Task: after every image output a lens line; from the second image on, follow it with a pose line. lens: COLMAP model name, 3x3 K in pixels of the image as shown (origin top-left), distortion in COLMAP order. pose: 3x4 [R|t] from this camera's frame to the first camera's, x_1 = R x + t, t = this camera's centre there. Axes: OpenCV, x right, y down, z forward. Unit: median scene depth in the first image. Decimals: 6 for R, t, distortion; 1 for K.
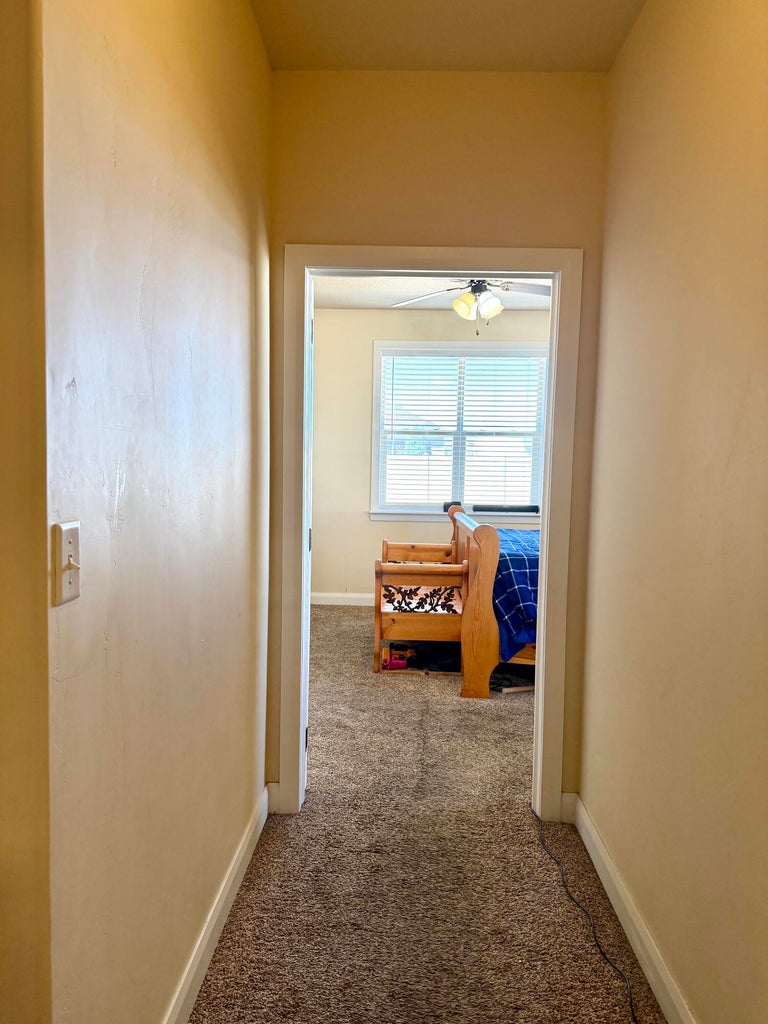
lens RADIAL K [[713.0, 0, 383.7], [0, 713.0, 515.9], [0, 0, 1]] dist [0.047204, -0.028477]
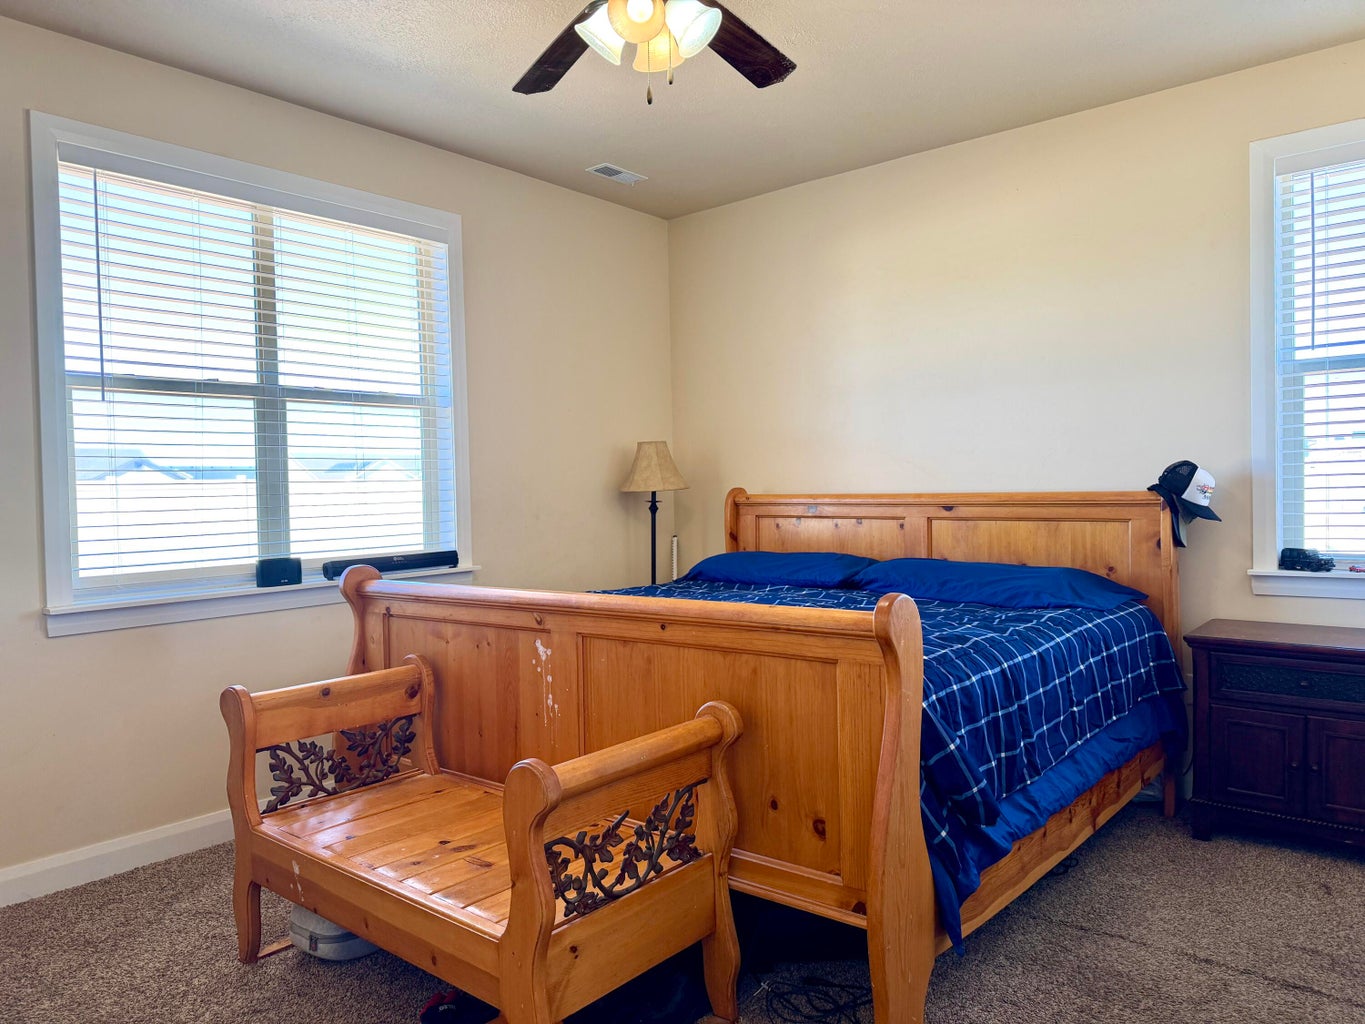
lens RADIAL K [[950.4, 0, 689.7], [0, 950.4, 502.3], [0, 0, 1]] dist [0.047204, -0.028477]
pose [[0.602357, -0.042127, 0.797114, -0.273720], [0.089005, 0.995924, -0.014624, -0.033205], [-0.793249, 0.079756, 0.603651, 0.699561]]
